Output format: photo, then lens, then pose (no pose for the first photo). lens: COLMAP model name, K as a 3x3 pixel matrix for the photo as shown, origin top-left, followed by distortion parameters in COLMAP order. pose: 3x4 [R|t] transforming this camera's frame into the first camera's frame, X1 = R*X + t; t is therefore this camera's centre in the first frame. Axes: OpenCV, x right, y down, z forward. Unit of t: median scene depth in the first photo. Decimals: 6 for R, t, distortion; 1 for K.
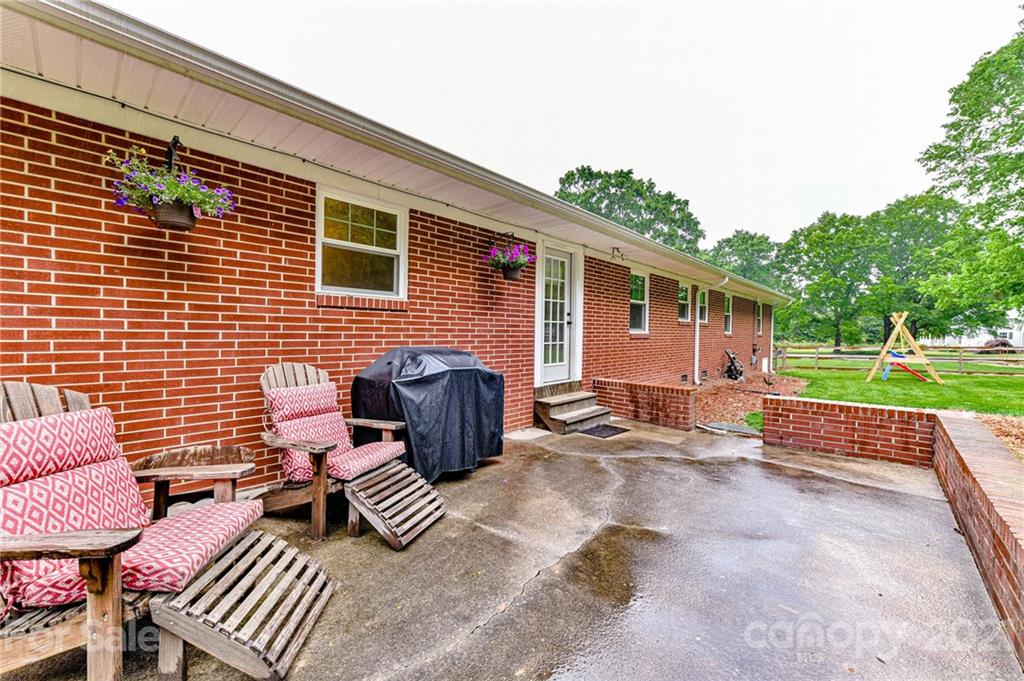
lens RADIAL K [[399.9, 0, 508.2], [0, 399.9, 337.0], [0, 0, 1]] dist [0.000408, -0.000244]
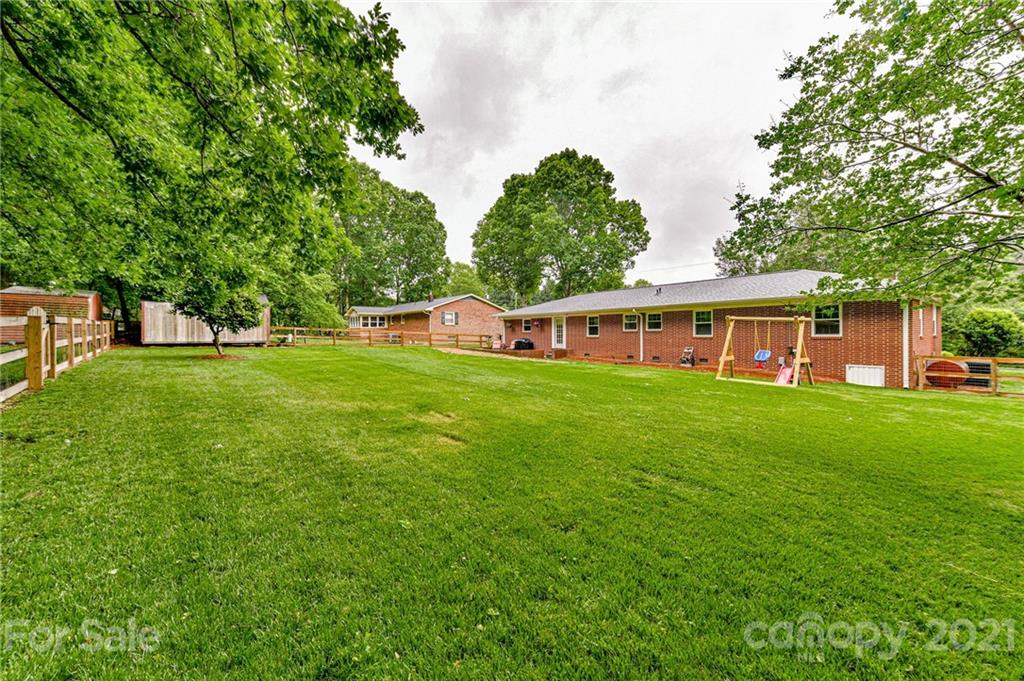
lens RADIAL K [[399.9, 0, 508.2], [0, 399.9, 337.0], [0, 0, 1]] dist [0.000408, -0.000244]
pose [[-0.149631, -0.006352, -0.988721, 4.275892], [-0.012624, 0.999910, -0.004513, 0.020472], [0.988661, 0.011806, -0.149698, 1.069710]]
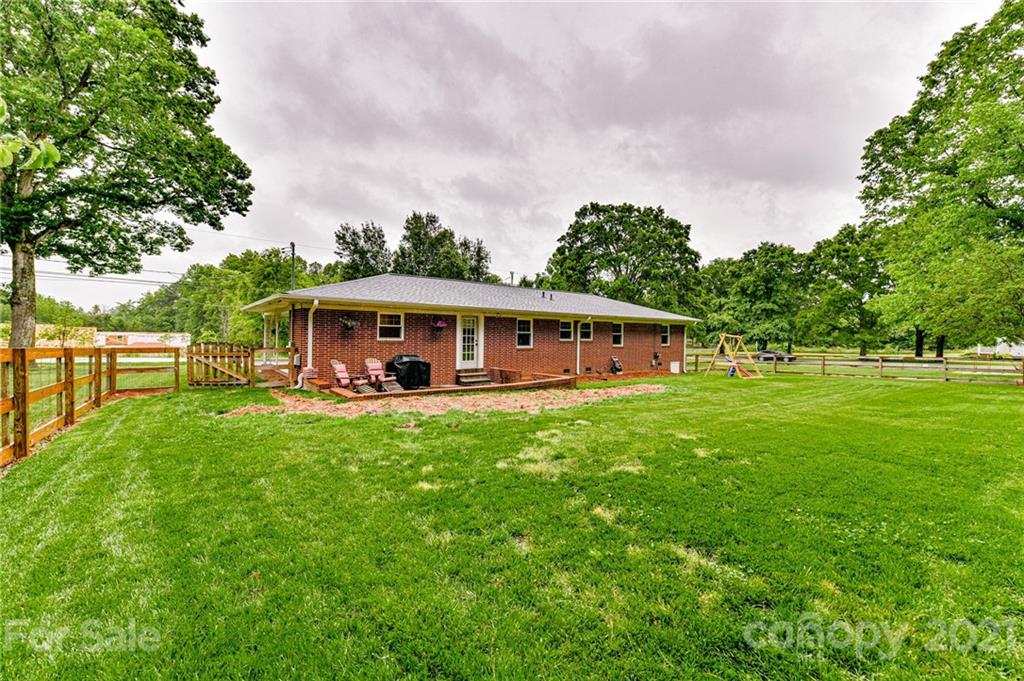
lens RADIAL K [[399.9, 0, 508.2], [0, 399.9, 337.0], [0, 0, 1]] dist [0.000408, -0.000244]
pose [[0.988682, 0.000567, -0.150027, 0.720885], [-0.002237, 0.999937, -0.010969, -0.054435], [0.150012, 0.011181, 0.988621, -1.407688]]
